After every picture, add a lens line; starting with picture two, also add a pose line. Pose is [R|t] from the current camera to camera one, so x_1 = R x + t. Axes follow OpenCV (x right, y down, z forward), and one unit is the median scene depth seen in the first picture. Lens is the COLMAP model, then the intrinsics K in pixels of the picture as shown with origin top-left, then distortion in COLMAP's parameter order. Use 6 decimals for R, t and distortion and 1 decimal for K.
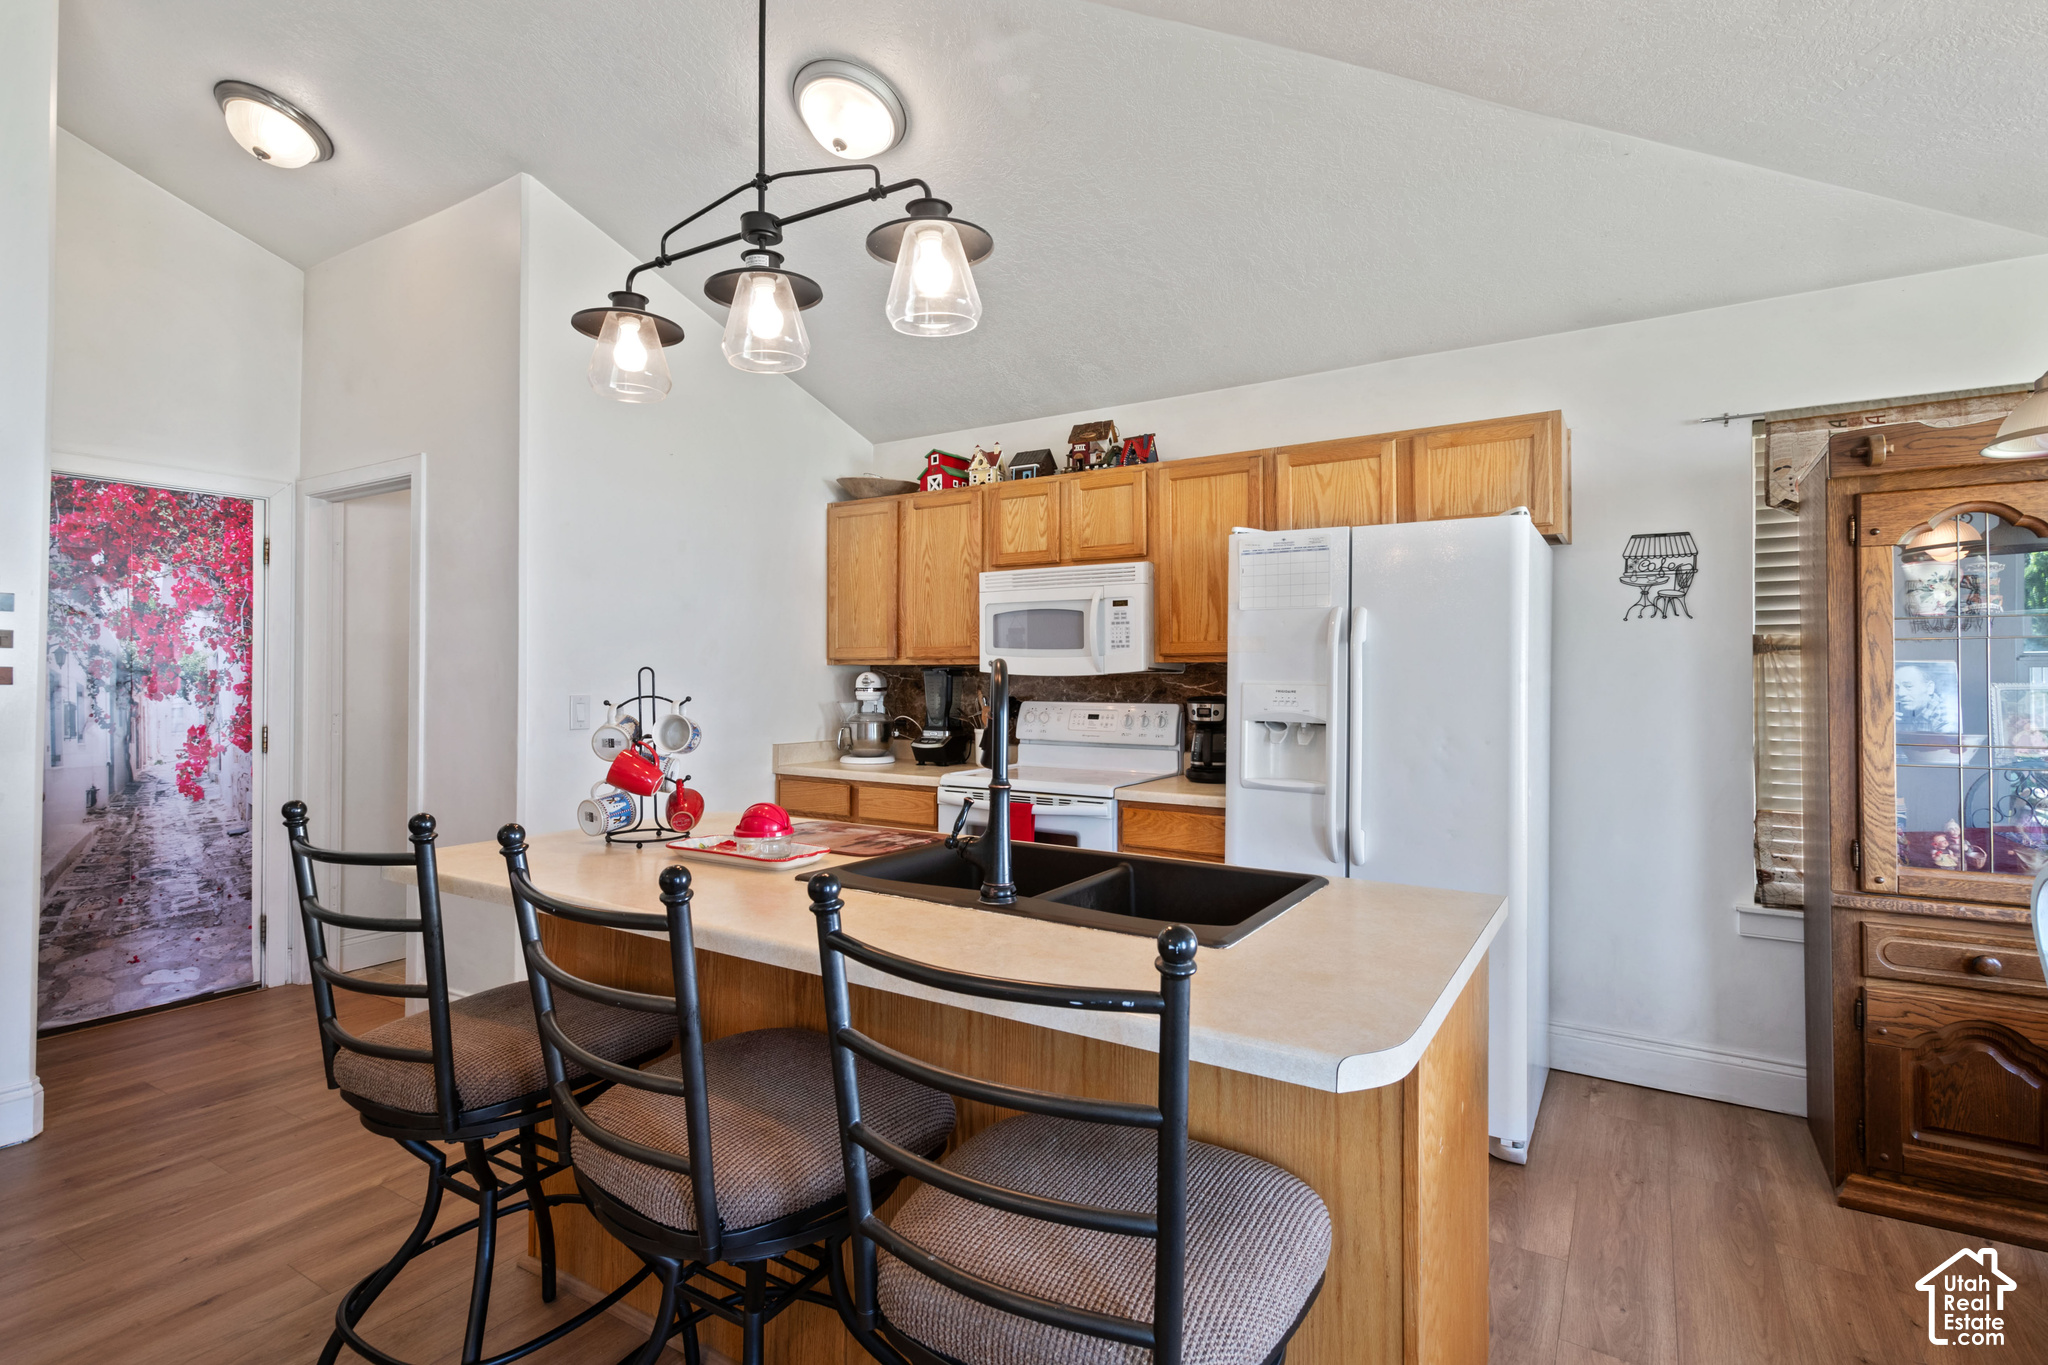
lens RADIAL K [[980.4, 0, 1037.1], [0, 980.4, 662.7], [0, 0, 1]] dist [0.002261, 0.002152]
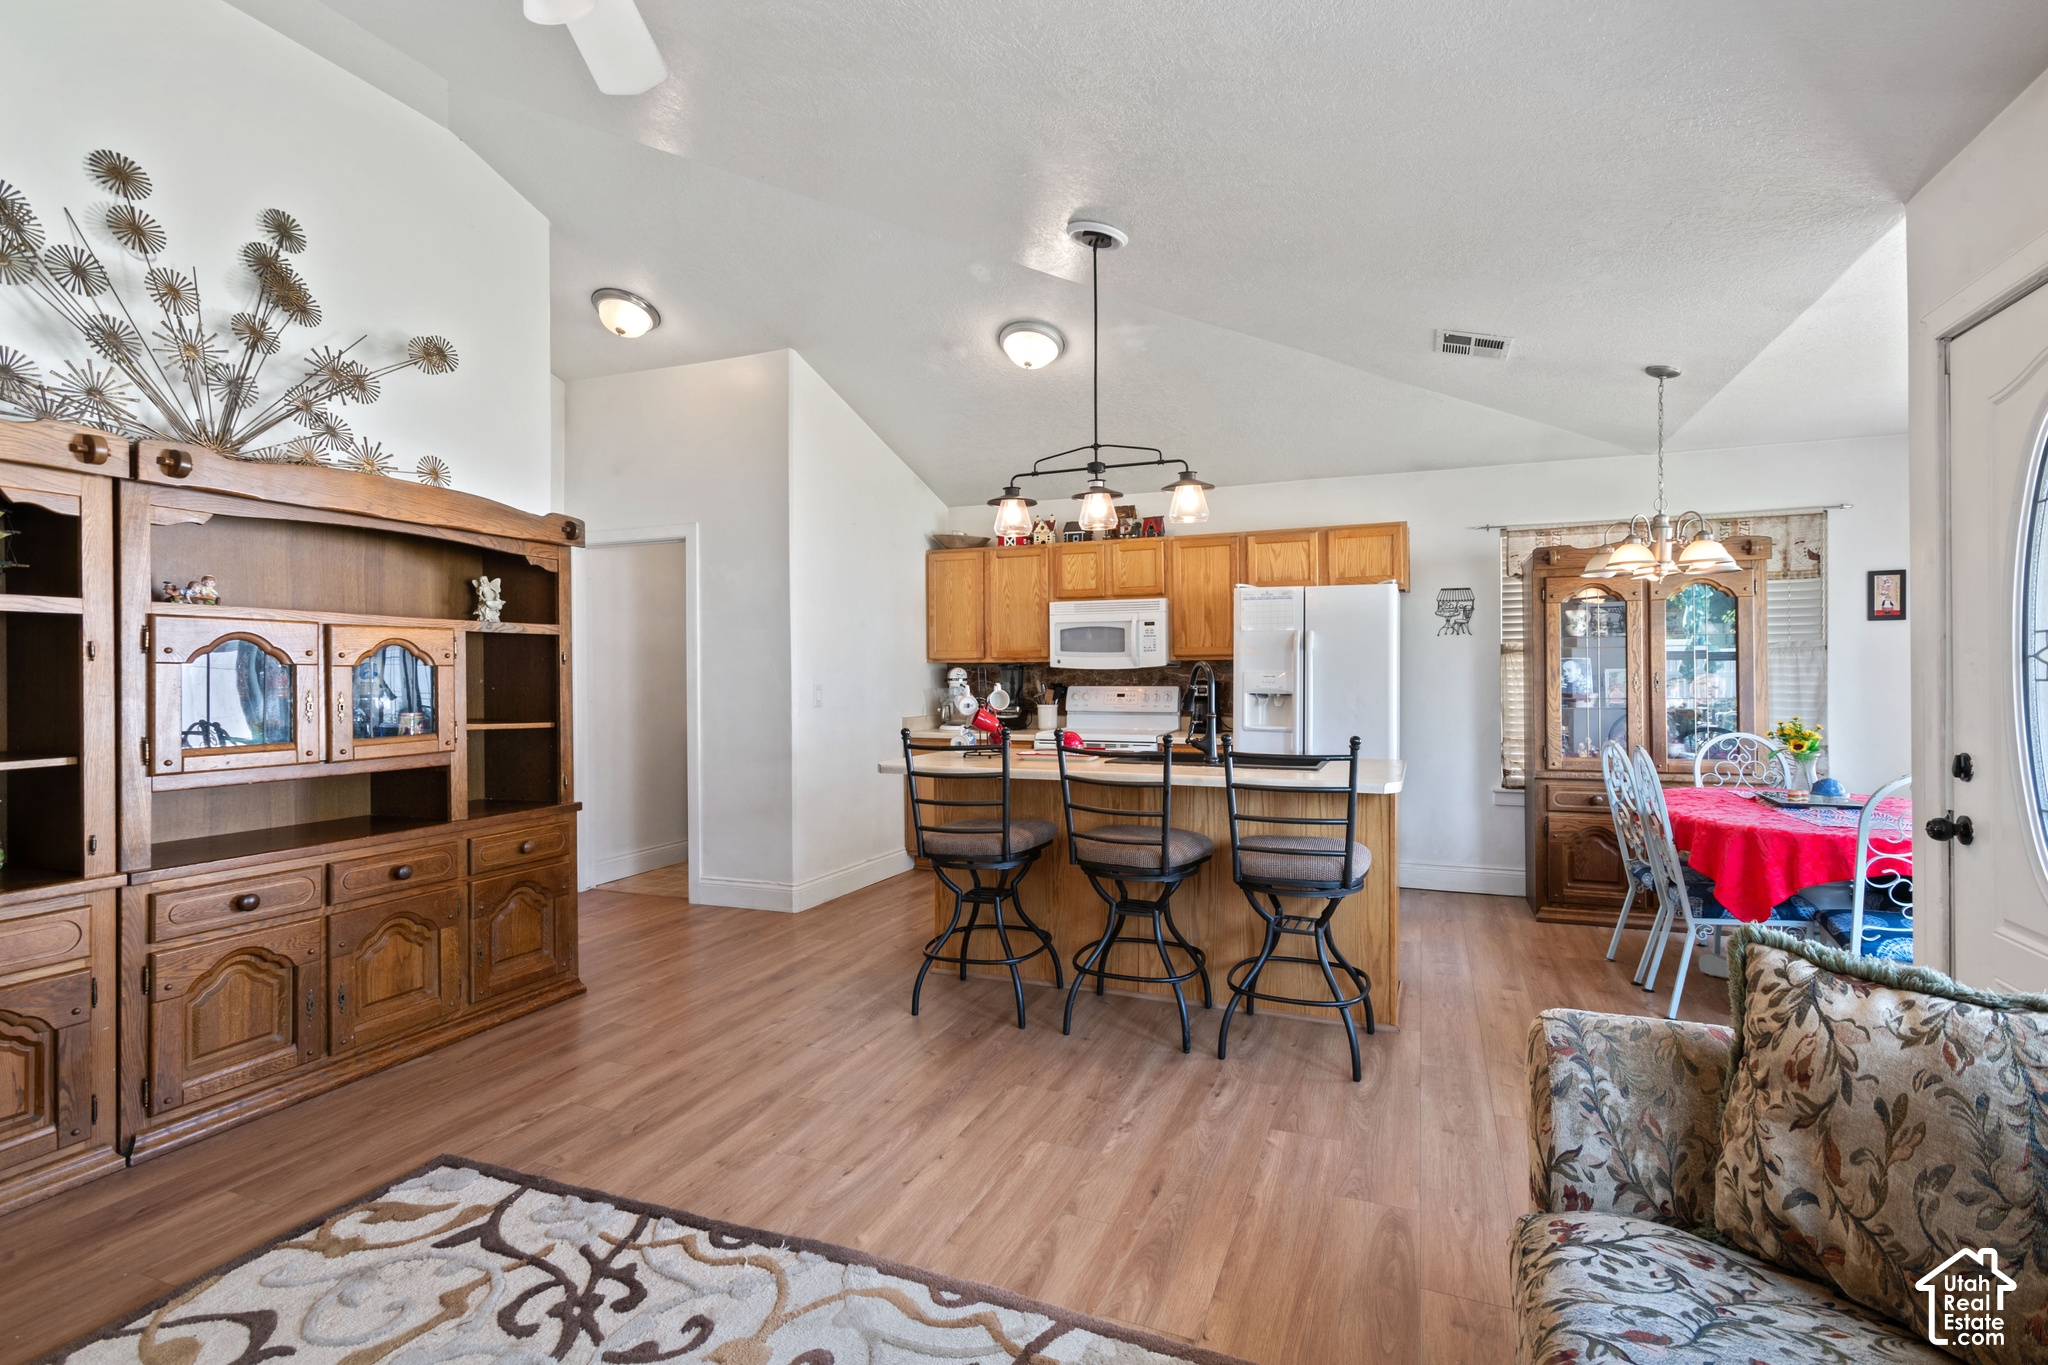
lens RADIAL K [[980.4, 0, 1034.1], [0, 980.4, 667.9], [0, 0, 1]] dist [0.002261, 0.002152]
pose [[0.983914, -0.008506, 0.178443, -0.412030], [0.006266, 0.999894, 0.013111, -0.010812], [-0.178535, -0.011782, 0.983863, -0.584055]]
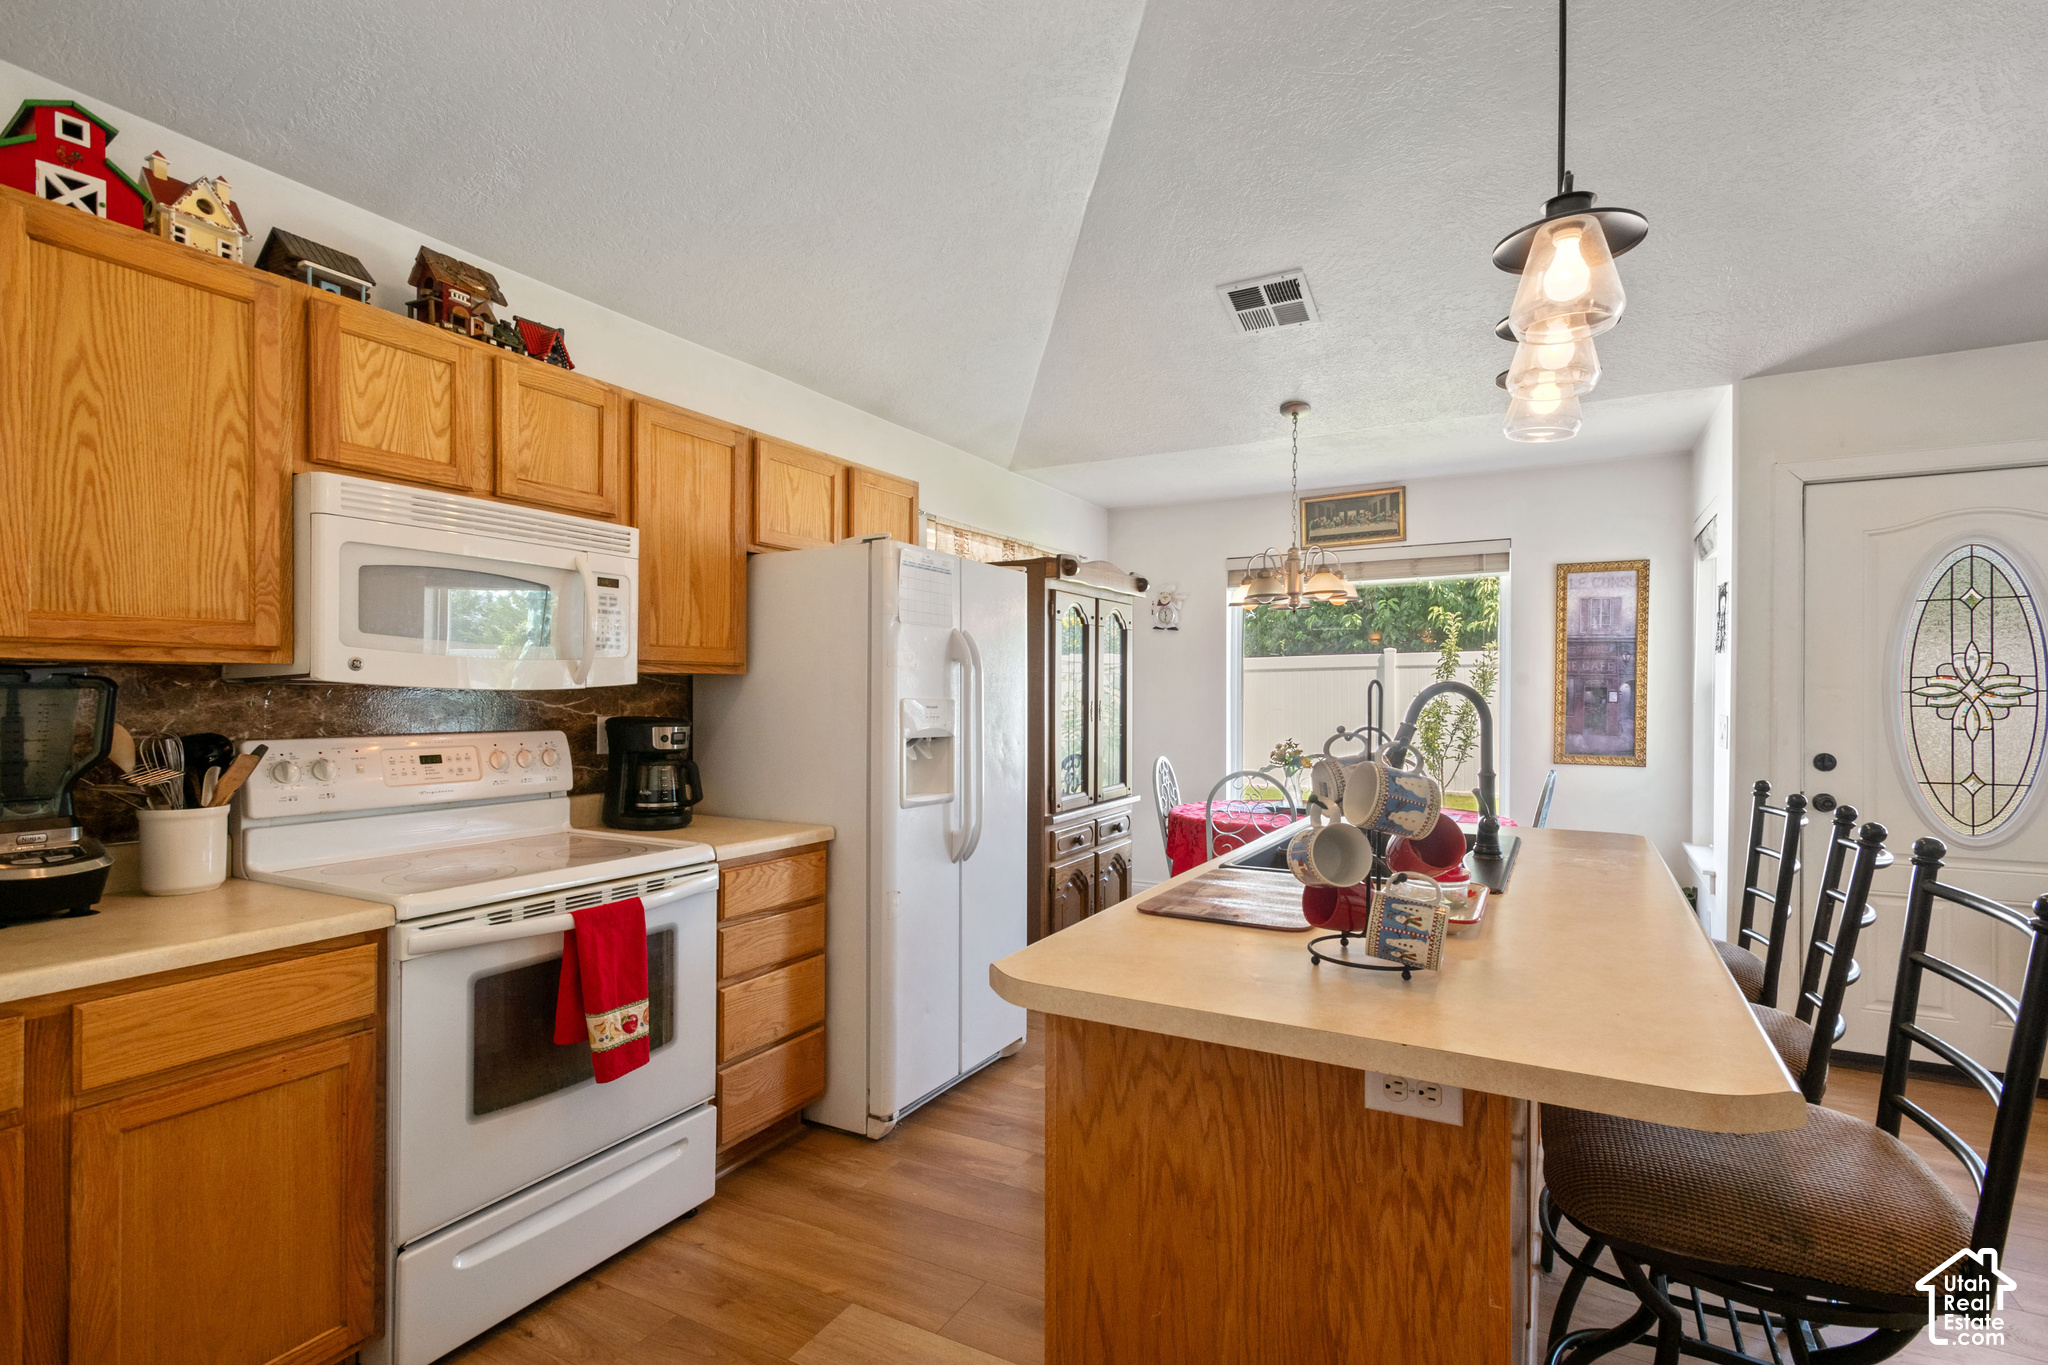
lens RADIAL K [[980.4, 0, 1043.0], [0, 980.4, 703.6], [0, 0, 1]] dist [0.002261, 0.002152]
pose [[-0.069024, -0.013708, 0.997521, -0.642994], [-0.018866, 0.999745, 0.012433, 0.008952], [-0.997437, -0.017961, -0.069265, 0.788989]]
